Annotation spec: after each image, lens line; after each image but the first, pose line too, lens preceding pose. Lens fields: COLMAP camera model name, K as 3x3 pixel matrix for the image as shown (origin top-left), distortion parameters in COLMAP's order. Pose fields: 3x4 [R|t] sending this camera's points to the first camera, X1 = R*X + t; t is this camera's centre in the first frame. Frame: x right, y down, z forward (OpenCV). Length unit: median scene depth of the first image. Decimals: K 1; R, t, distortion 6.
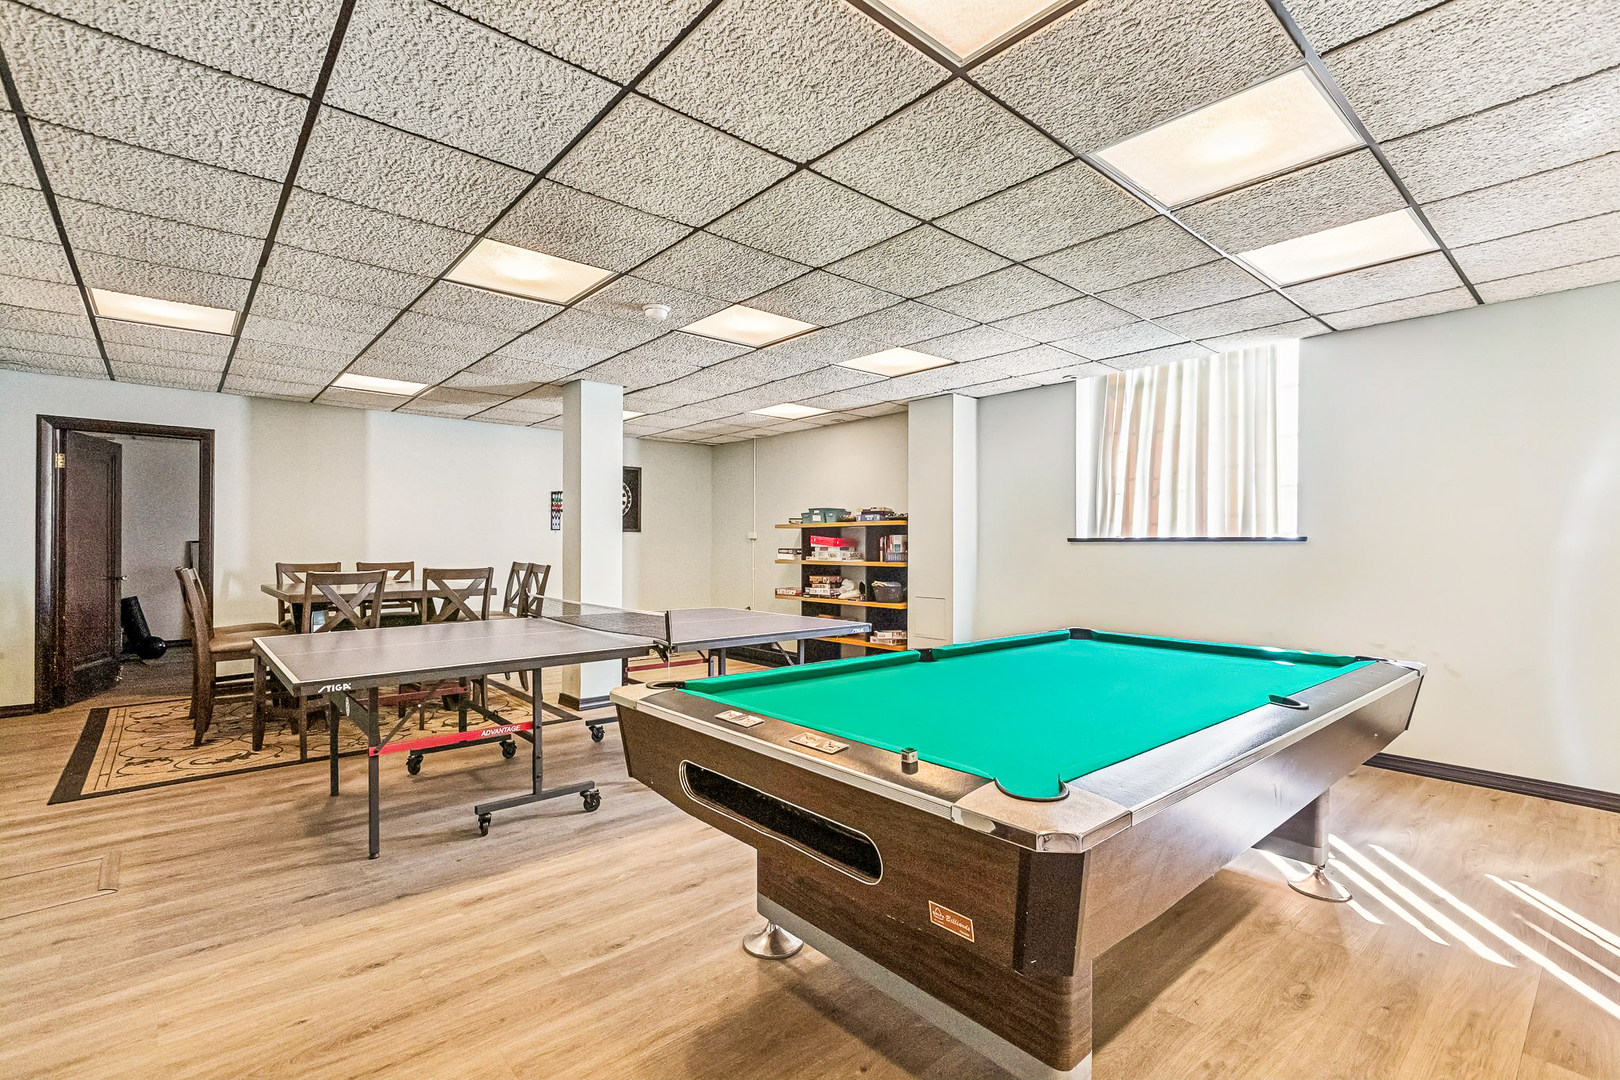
lens RADIAL K [[734.2, 0, 810.7], [0, 734.2, 553.0], [0, 0, 1]] dist [0.001138, -0.000701]
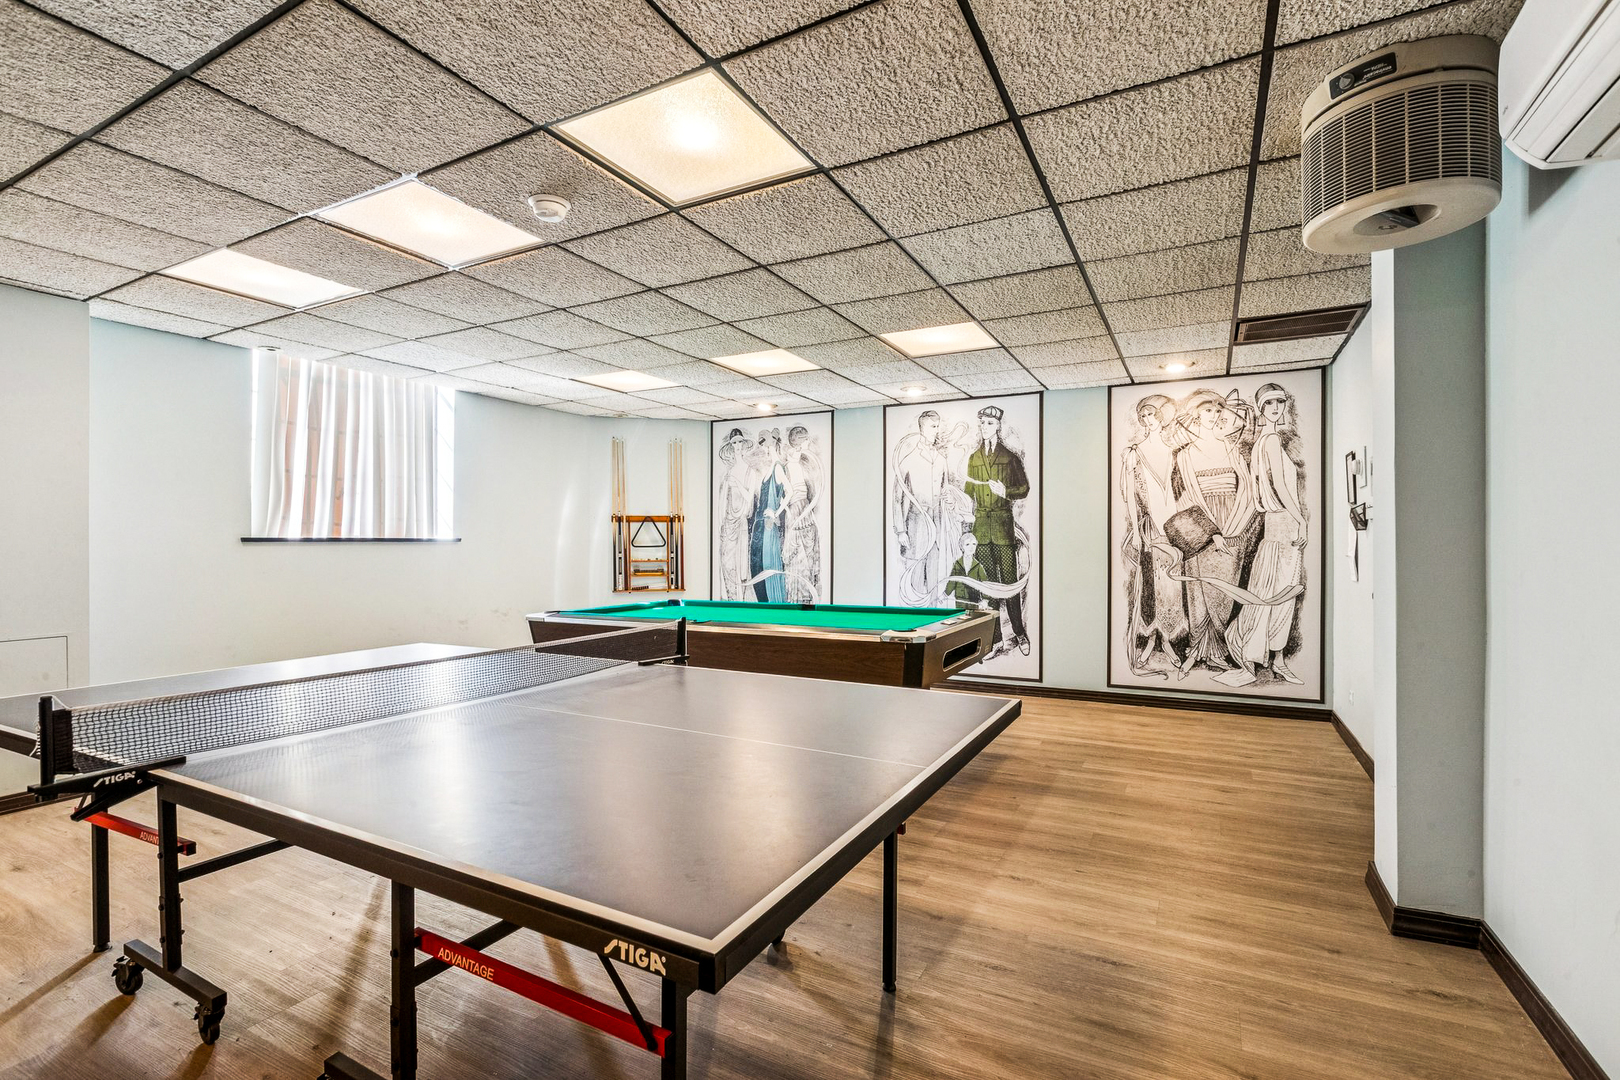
lens RADIAL K [[734.2, 0, 814.5], [0, 734.2, 541.3], [0, 0, 1]] dist [0.001138, -0.000701]
pose [[-0.351998, 0.003797, 0.935993, -0.744954], [0.016760, 0.999857, 0.002246, -0.008012], [-0.935851, 0.016478, -0.352011, 0.793381]]
